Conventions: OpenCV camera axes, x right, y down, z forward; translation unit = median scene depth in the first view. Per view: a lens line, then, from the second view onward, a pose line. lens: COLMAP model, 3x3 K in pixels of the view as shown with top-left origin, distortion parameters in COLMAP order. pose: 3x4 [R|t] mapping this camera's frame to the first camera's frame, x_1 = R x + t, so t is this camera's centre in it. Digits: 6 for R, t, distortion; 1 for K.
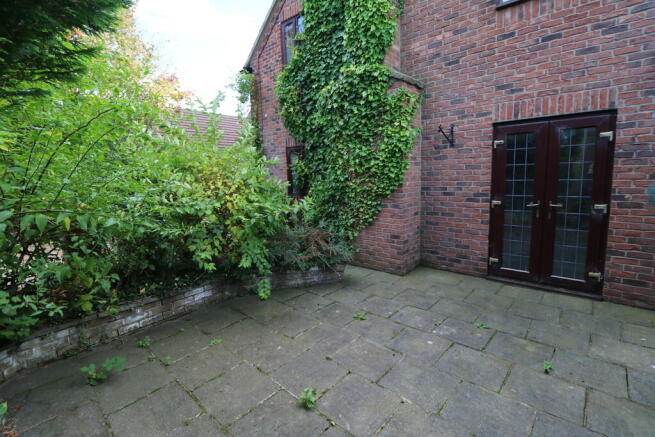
lens RADIAL K [[305.6, 0, 326.1], [0, 305.6, 216.5], [0, 0, 1]] dist [-0.001212, -0.000951]
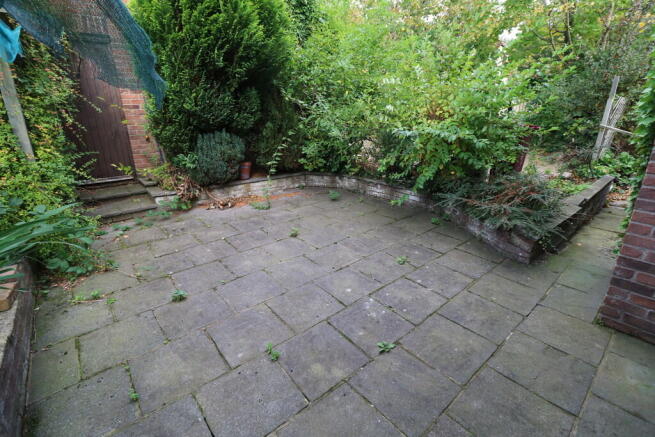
lens RADIAL K [[305.6, 0, 326.1], [0, 305.6, 216.5], [0, 0, 1]] dist [-0.001212, -0.000951]
pose [[-0.156011, 0.339166, -0.927700, 0.968977], [-0.132944, 0.923444, 0.359968, -0.098252], [0.978768, 0.179491, -0.098977, 0.845340]]
